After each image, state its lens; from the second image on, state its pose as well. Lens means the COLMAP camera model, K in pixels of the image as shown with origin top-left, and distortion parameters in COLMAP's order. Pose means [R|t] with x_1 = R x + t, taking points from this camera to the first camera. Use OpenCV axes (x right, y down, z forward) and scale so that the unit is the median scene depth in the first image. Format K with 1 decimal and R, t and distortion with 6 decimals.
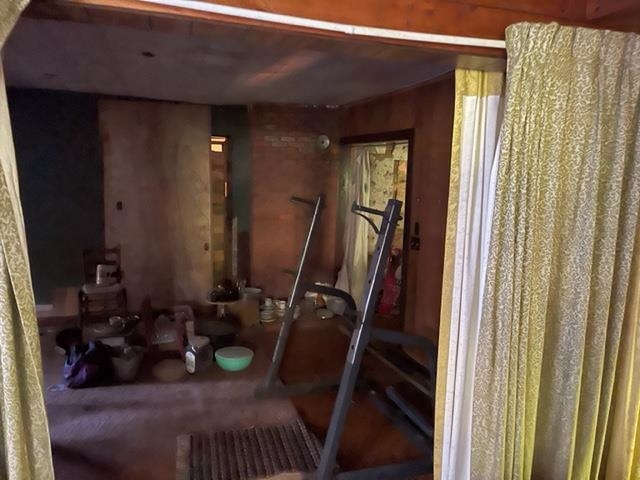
lens RADIAL K [[484.2, 0, 320.0], [0, 484.2, 240.0], [0, 0, 1]] dist [-0.021394, -0.000172]
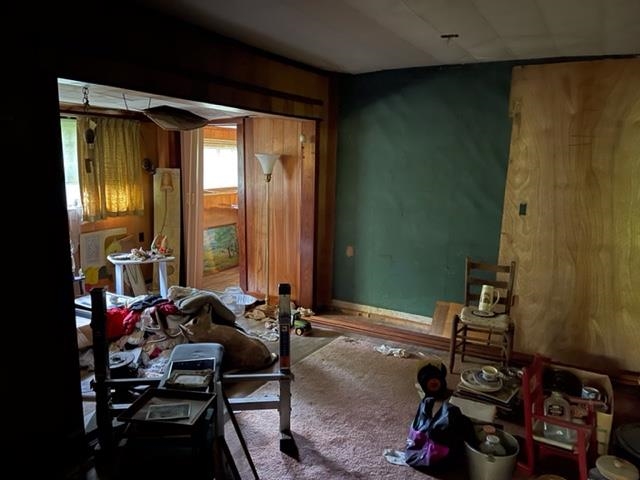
lens RADIAL K [[484.2, 0, 320.0], [0, 484.2, 240.0], [0, 0, 1]] dist [-0.021394, -0.000172]
pose [[0.677973, 0.120935, -0.725070, -0.087527], [-0.100746, 0.992353, 0.071314, -0.047321], [0.728150, 0.024698, 0.684973, 0.277528]]
